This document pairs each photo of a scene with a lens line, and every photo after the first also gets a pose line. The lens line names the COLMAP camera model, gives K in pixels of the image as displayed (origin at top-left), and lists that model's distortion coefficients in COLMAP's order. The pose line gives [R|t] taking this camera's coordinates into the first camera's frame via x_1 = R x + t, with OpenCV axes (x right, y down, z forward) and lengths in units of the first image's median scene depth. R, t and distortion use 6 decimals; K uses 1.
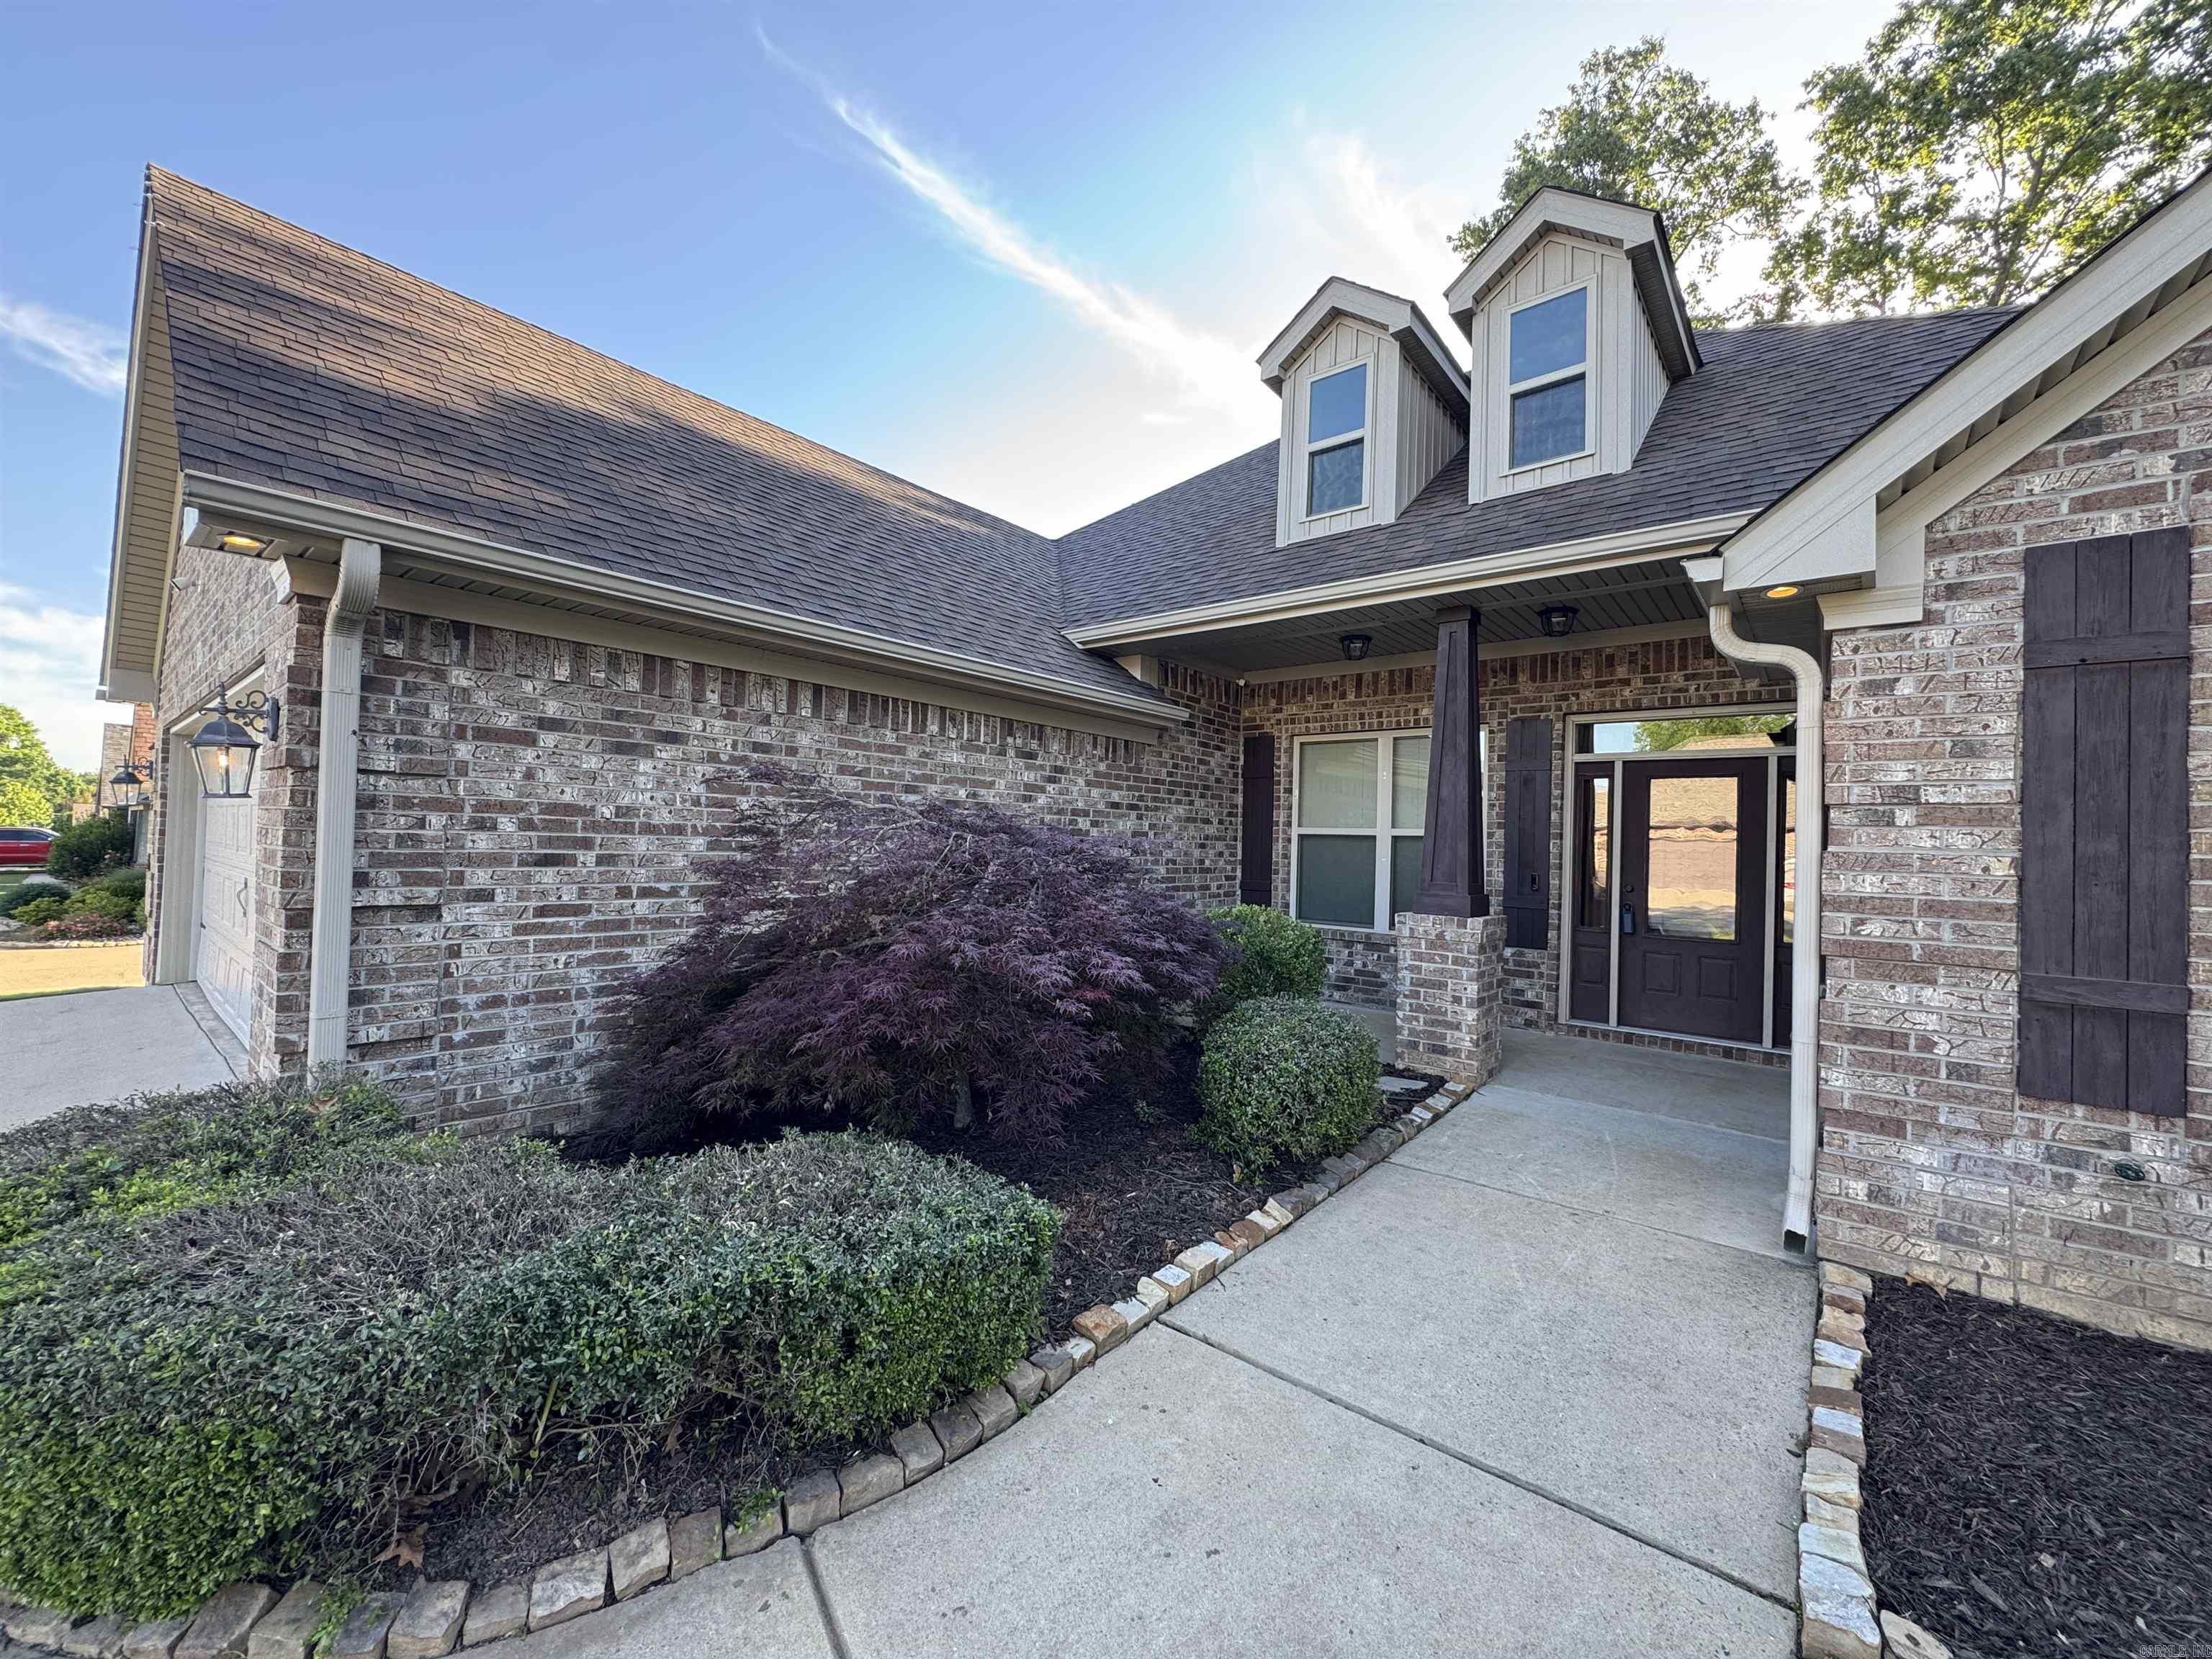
lens RADIAL K [[880.1, 0, 1103.7], [0, 880.1, 828.5], [0, 0, 1]] dist [-0.003373, 0.000065]
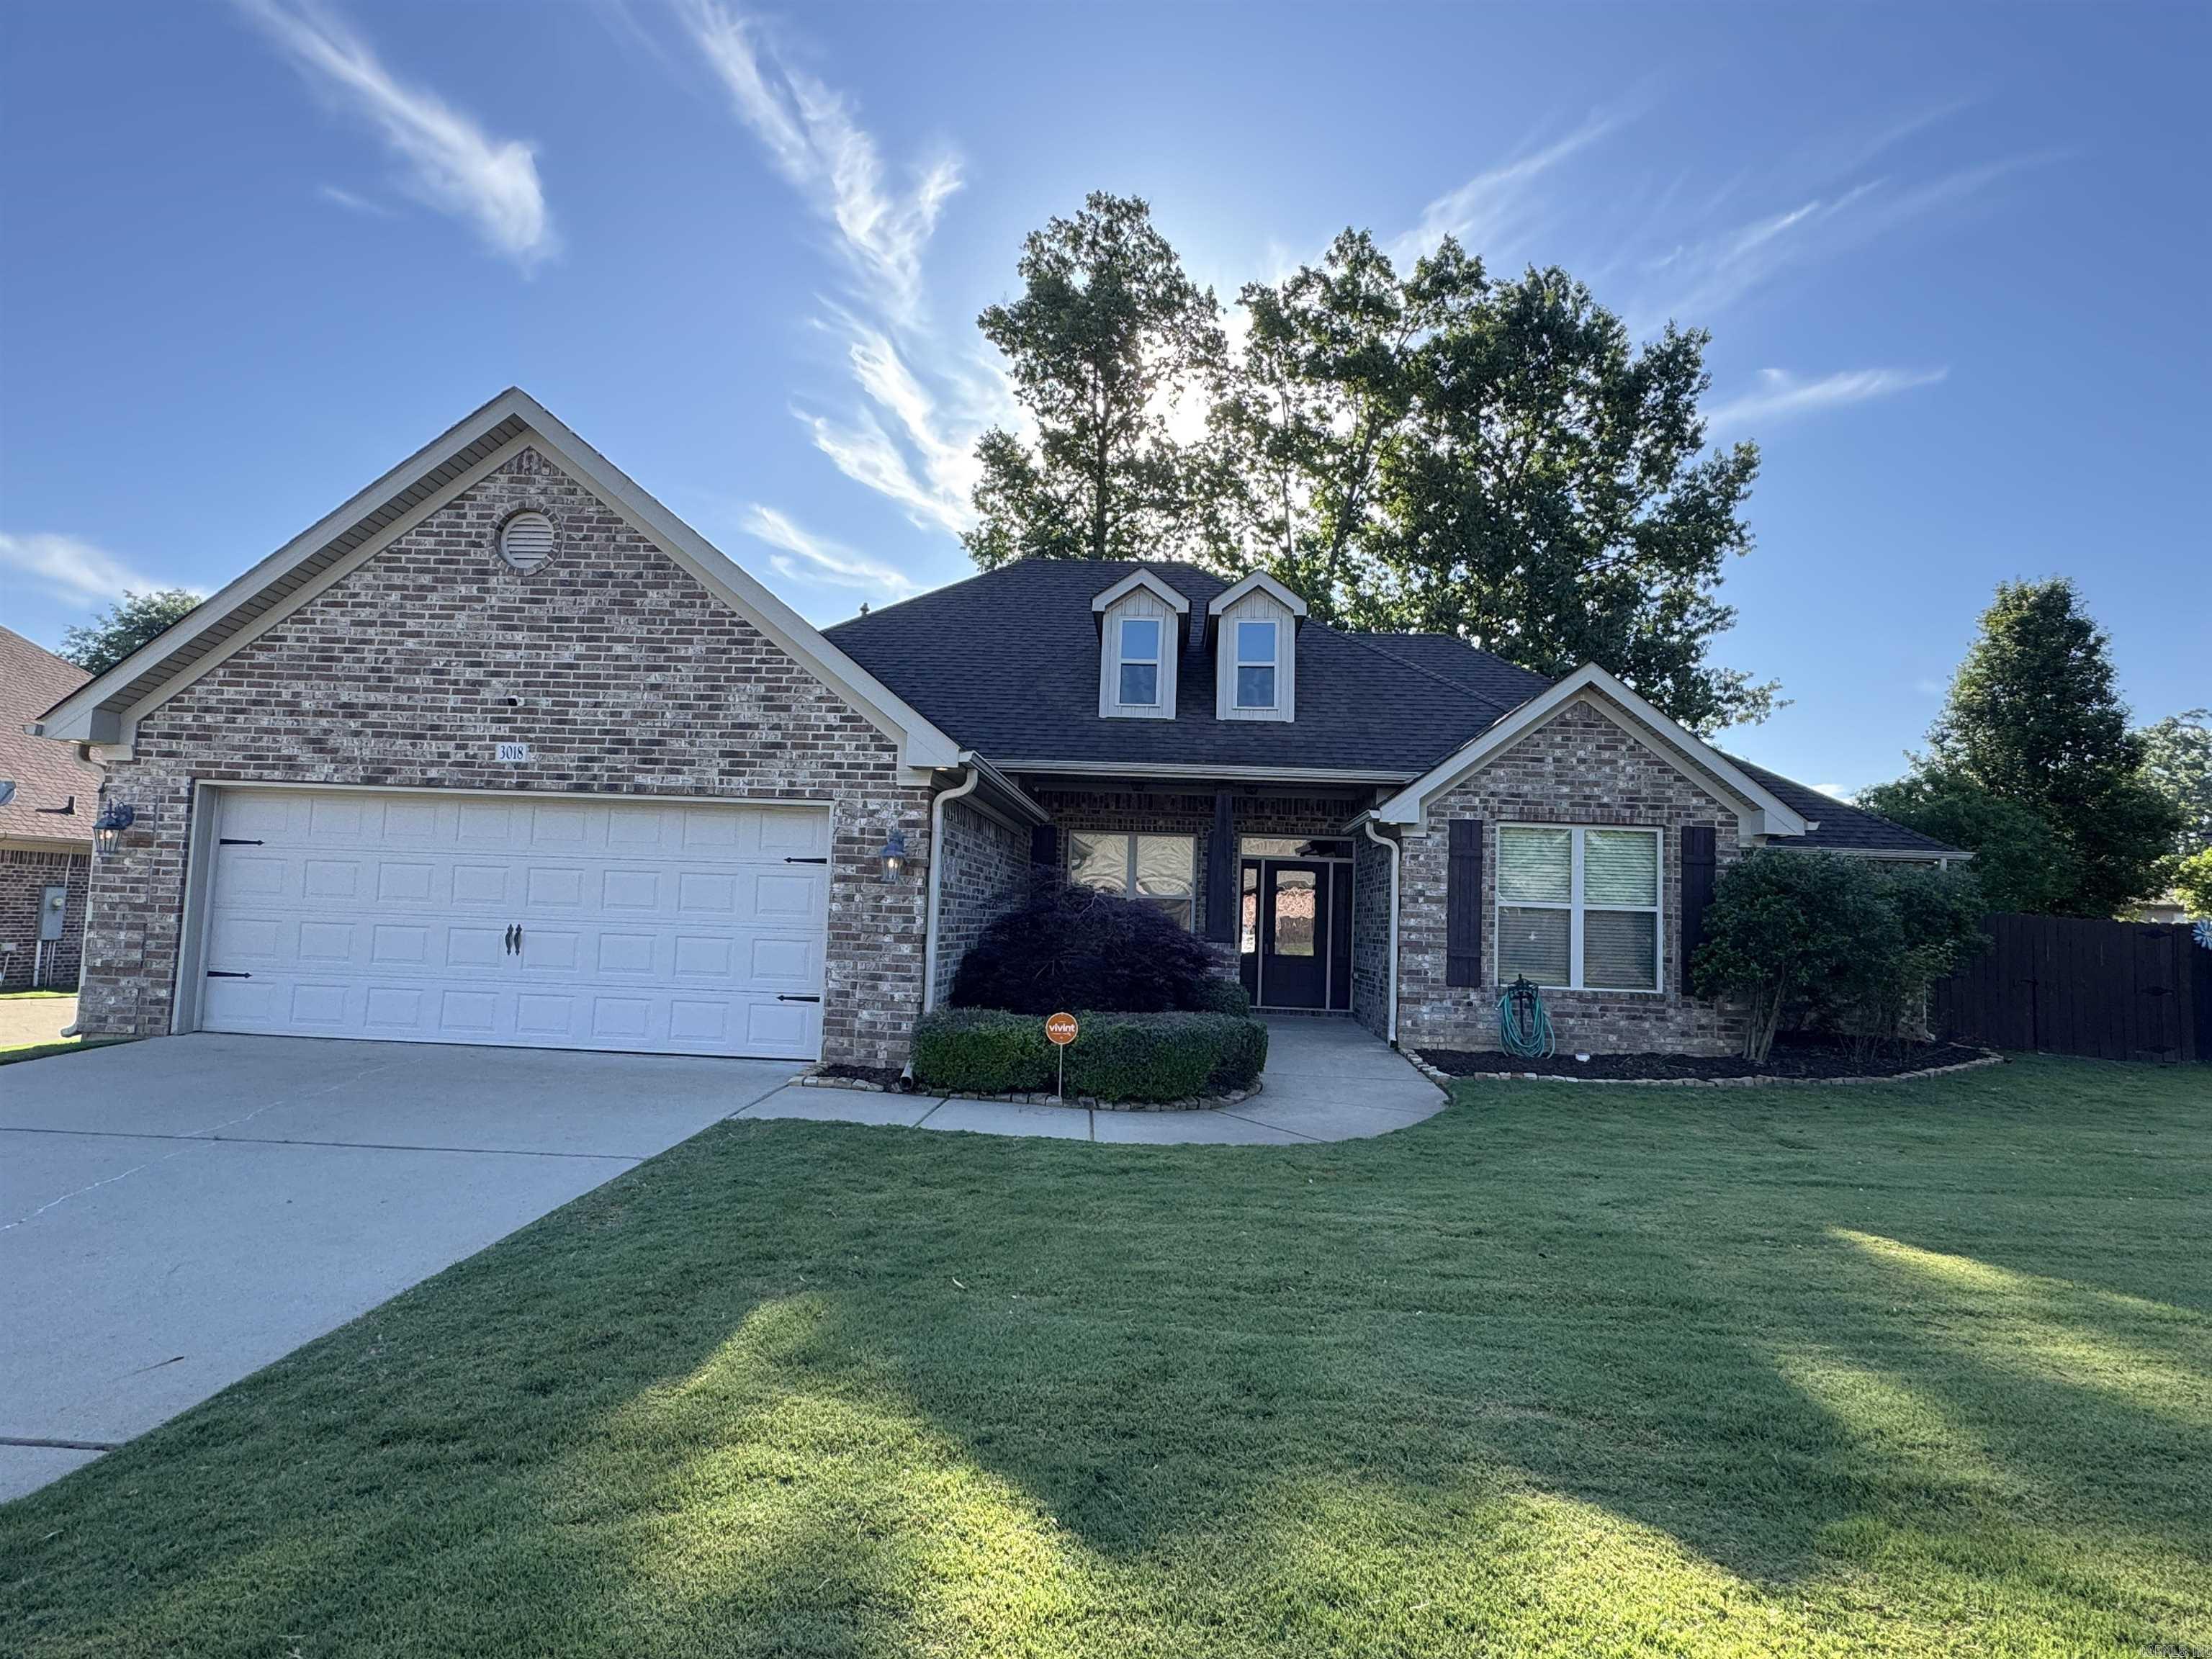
lens RADIAL K [[1186.1, 0, 1104.3], [0, 1186.1, 827.5], [0, 0, 1]] dist [-0.004104, 0.000313]
pose [[0.804588, 0.046898, 0.591979, -1.758819], [-0.024037, 0.998632, -0.046445, -0.033961], [-0.593347, 0.023139, 0.804614, -1.213180]]
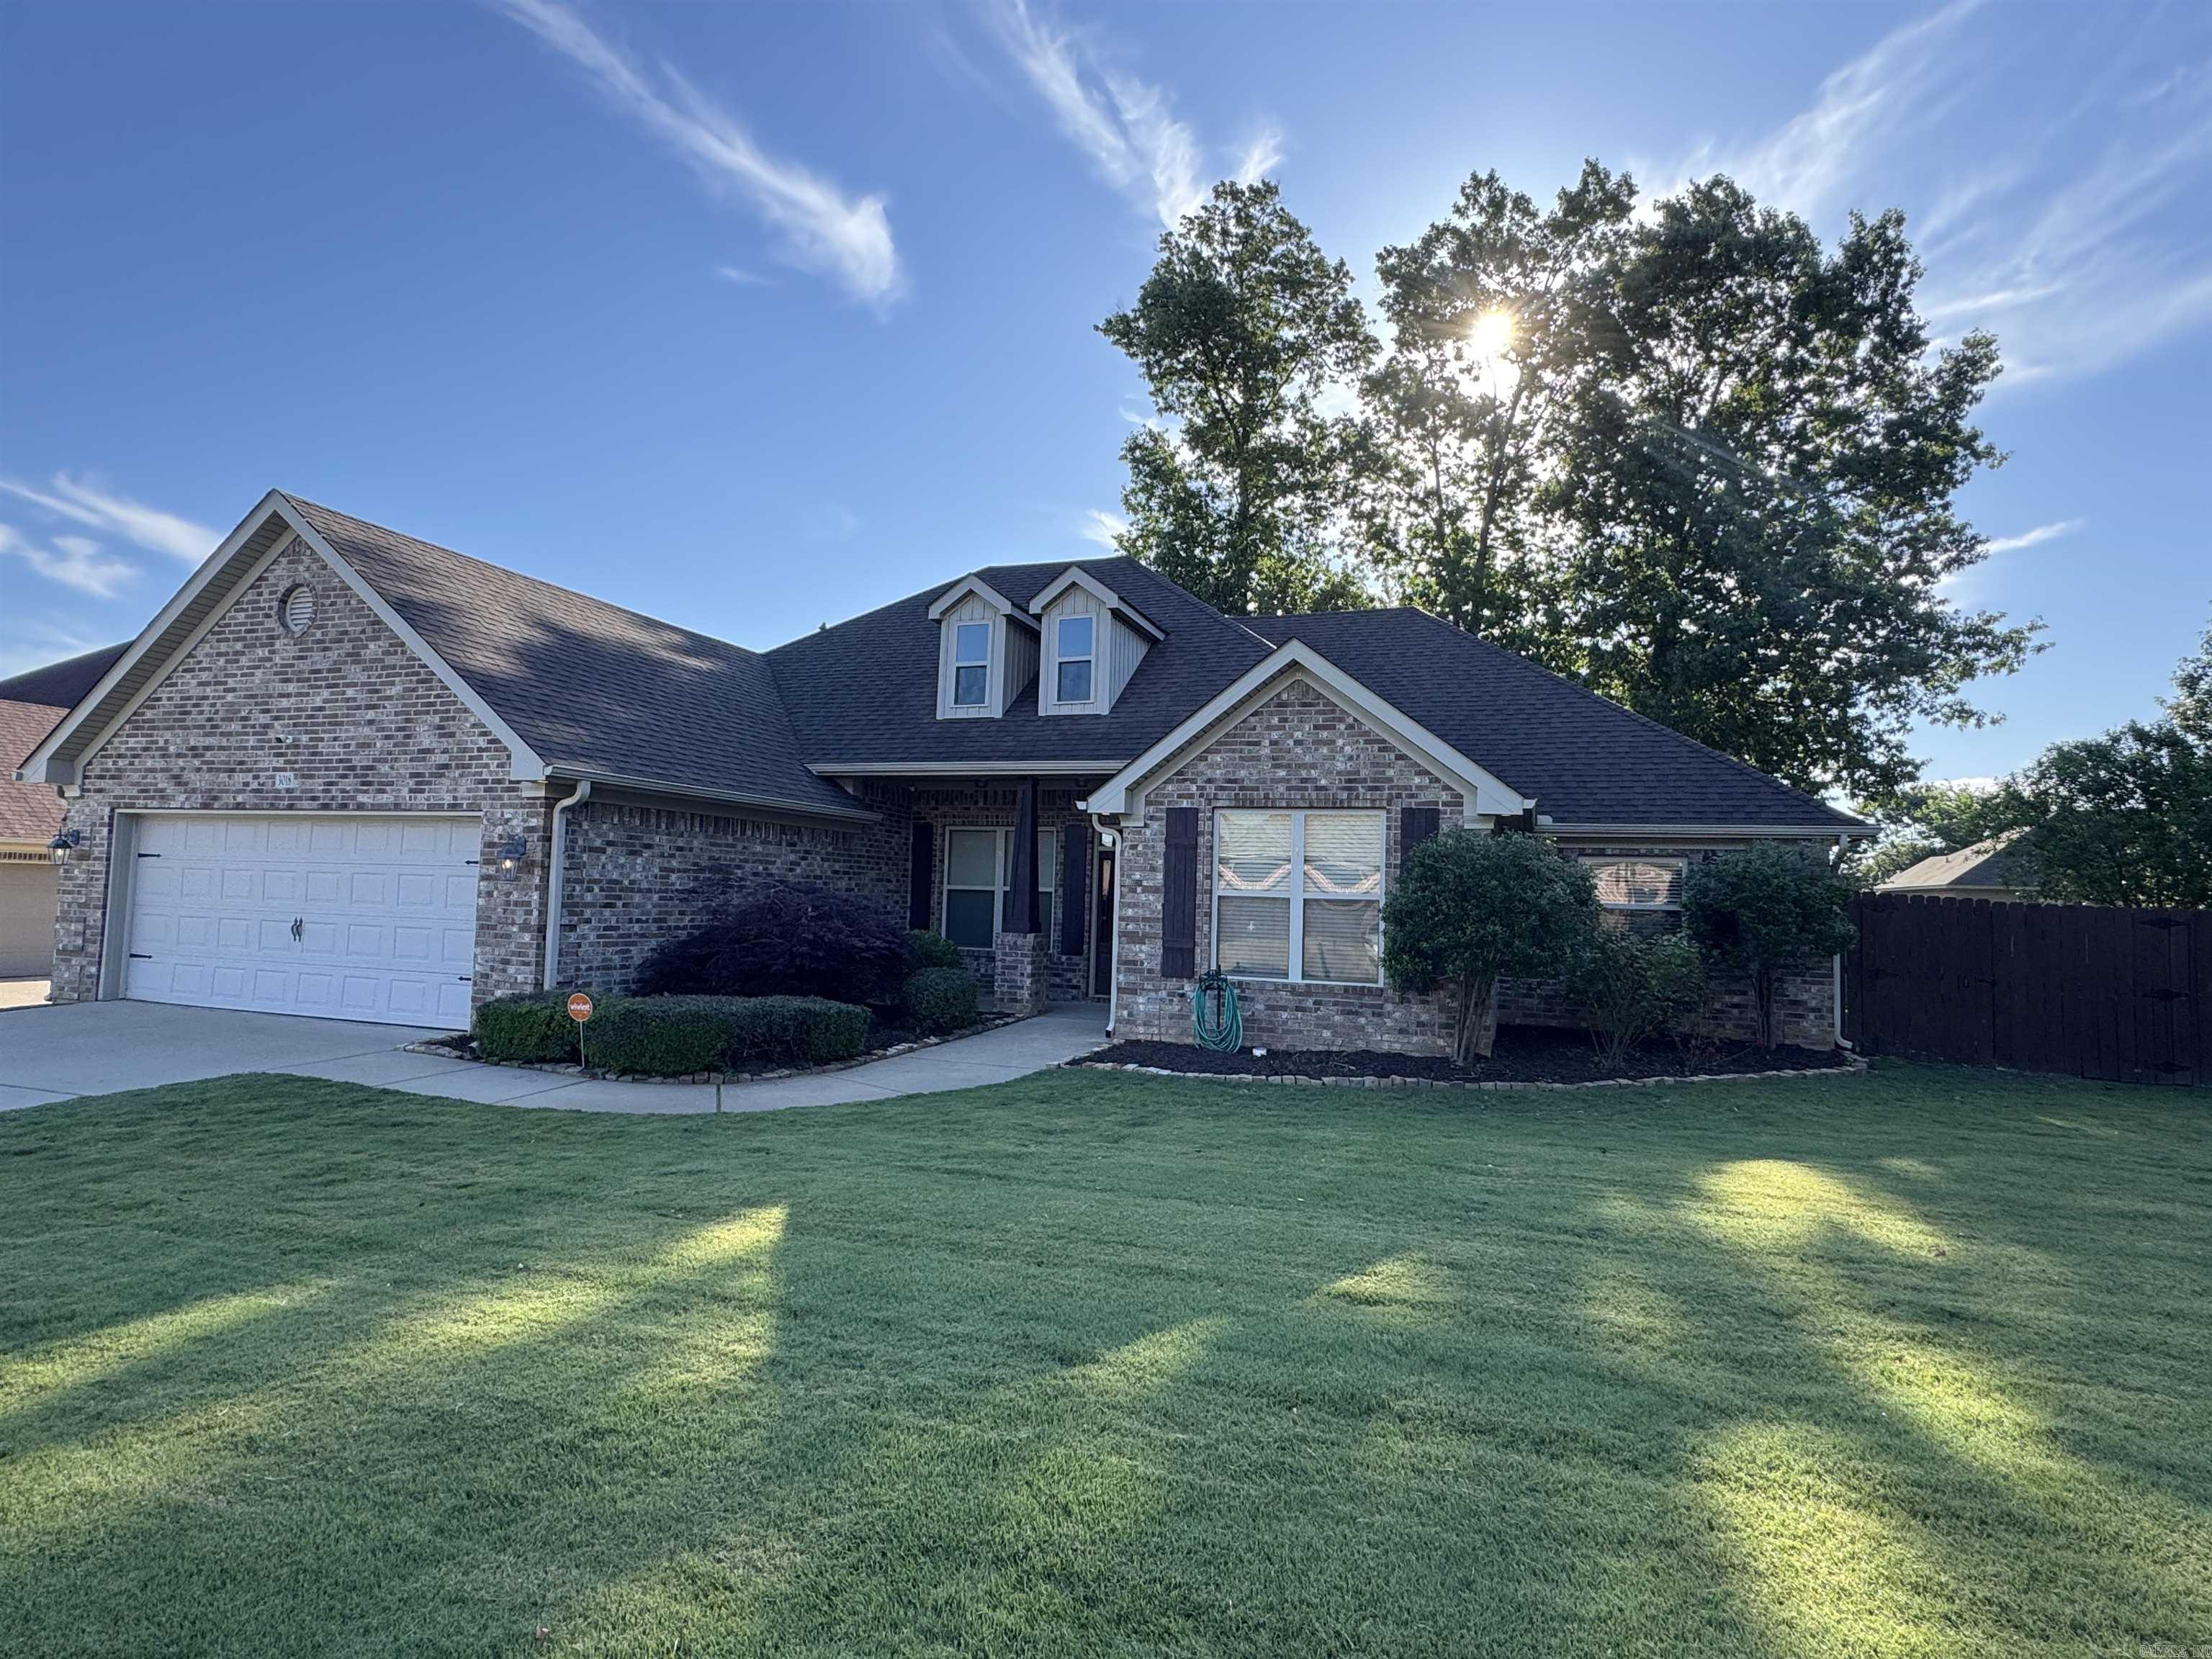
lens RADIAL K [[1186.1, 0, 1103.5], [0, 1186.1, 822.9], [0, 0, 1]] dist [-0.003685, 0.000070]
pose [[0.942413, 0.021475, 0.333762, -0.423223], [-0.009149, 0.999218, -0.038460, -0.062135], [-0.334327, 0.033192, 0.941873, -2.049657]]
